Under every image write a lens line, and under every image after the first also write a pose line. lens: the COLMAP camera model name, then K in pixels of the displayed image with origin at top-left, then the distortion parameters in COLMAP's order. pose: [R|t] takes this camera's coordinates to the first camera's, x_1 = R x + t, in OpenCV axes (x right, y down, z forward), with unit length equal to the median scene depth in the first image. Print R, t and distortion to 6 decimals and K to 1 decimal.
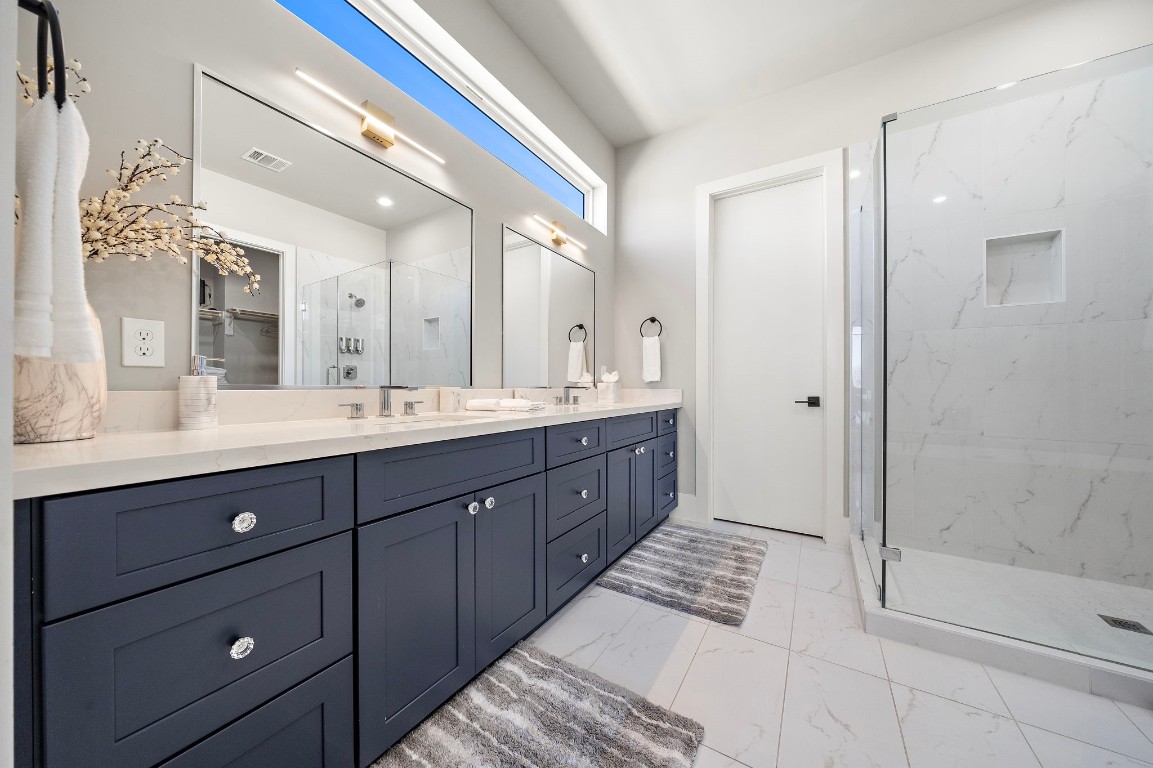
lens RADIAL K [[395.6, 0, 563.5], [0, 395.6, 386.0], [0, 0, 1]] dist [-0.005147, 0.000000]
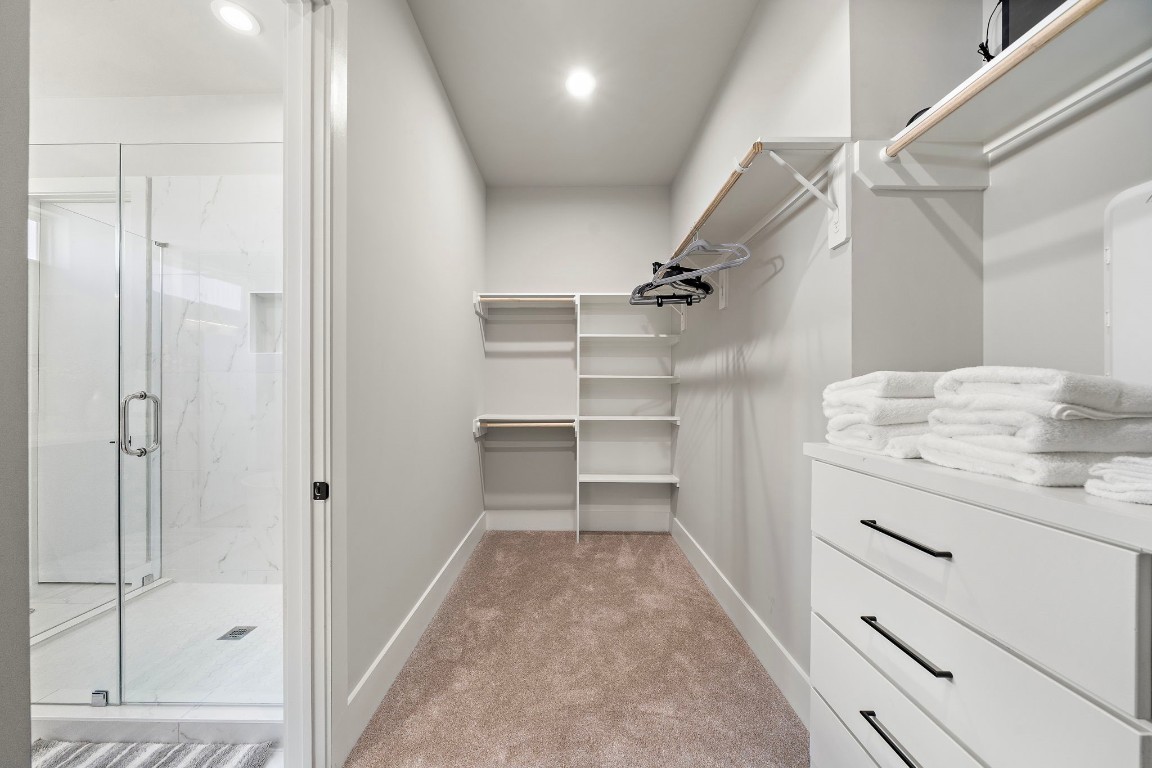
lens RADIAL K [[395.2, 0, 563.0], [0, 395.2, 386.0], [0, 0, 1]] dist [-0.005147, 0.000000]
pose [[0.845998, -0.003273, 0.533176, 1.225248], [0.003136, 0.999994, 0.001162, -0.108816], [-0.533177, 0.000689, 0.846003, -0.407072]]
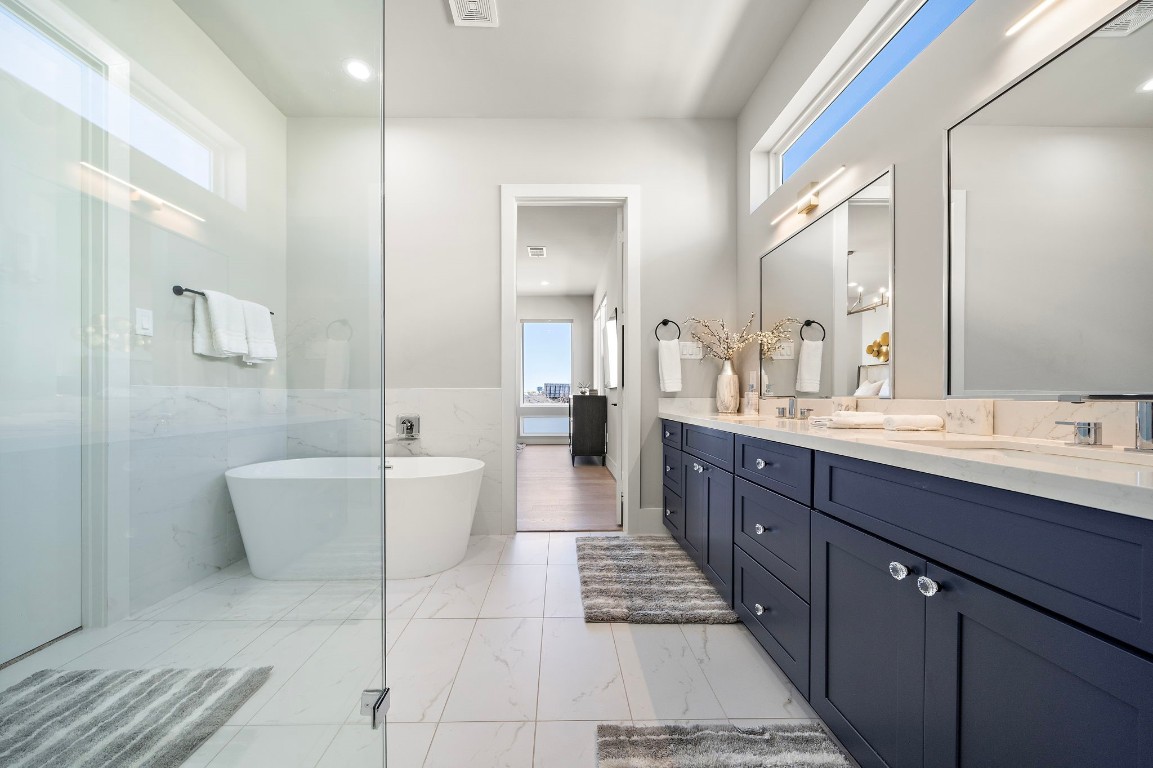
lens RADIAL K [[419.0, 0, 572.0], [0, 419.0, 397.2], [0, 0, 1]] dist [0.022200, 0.000022]
pose [[-0.828055, -0.003367, -0.560637, 0.700321], [-0.002143, 0.999994, -0.002840, 0.005826], [0.560643, -0.001151, -0.828057, 1.242333]]
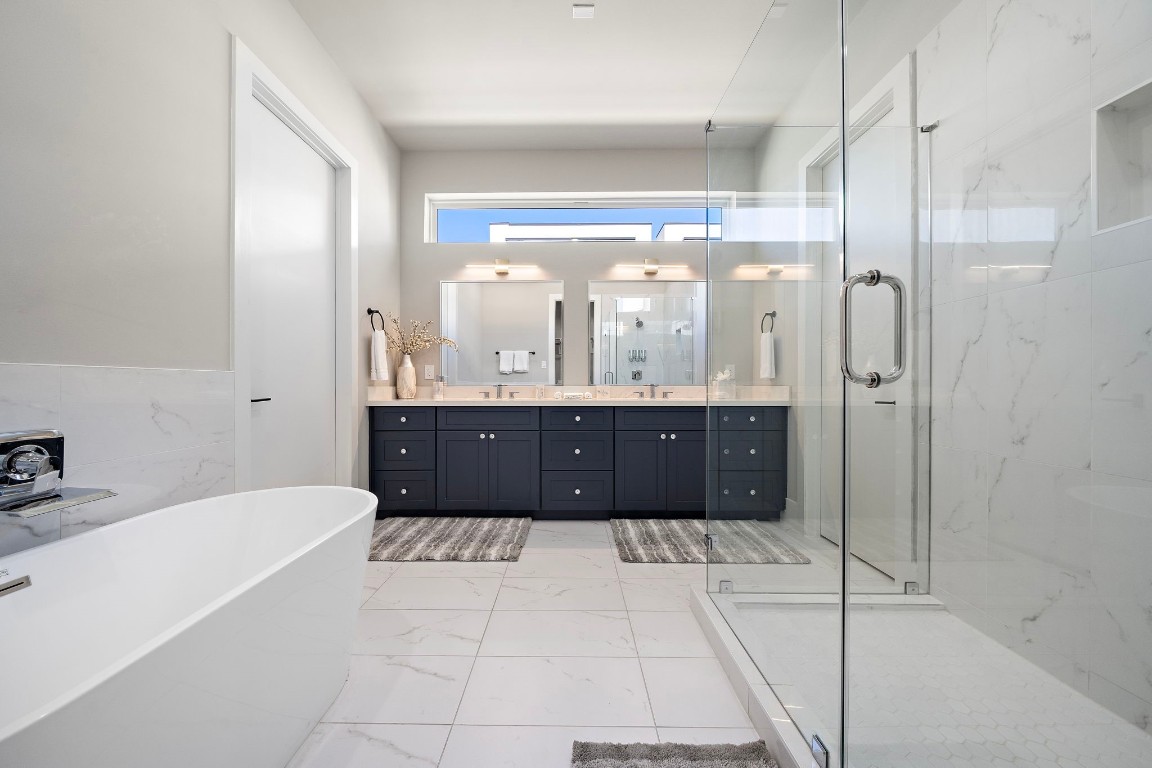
lens RADIAL K [[395.2, 0, 563.0], [0, 395.2, 386.0], [0, 0, 1]] dist [-0.005147, 0.000000]
pose [[0.530353, -0.002338, -0.847774, 1.137257], [0.005284, 0.999986, 0.000547, 0.005472], [0.847760, -0.004770, 0.530358, 0.085321]]
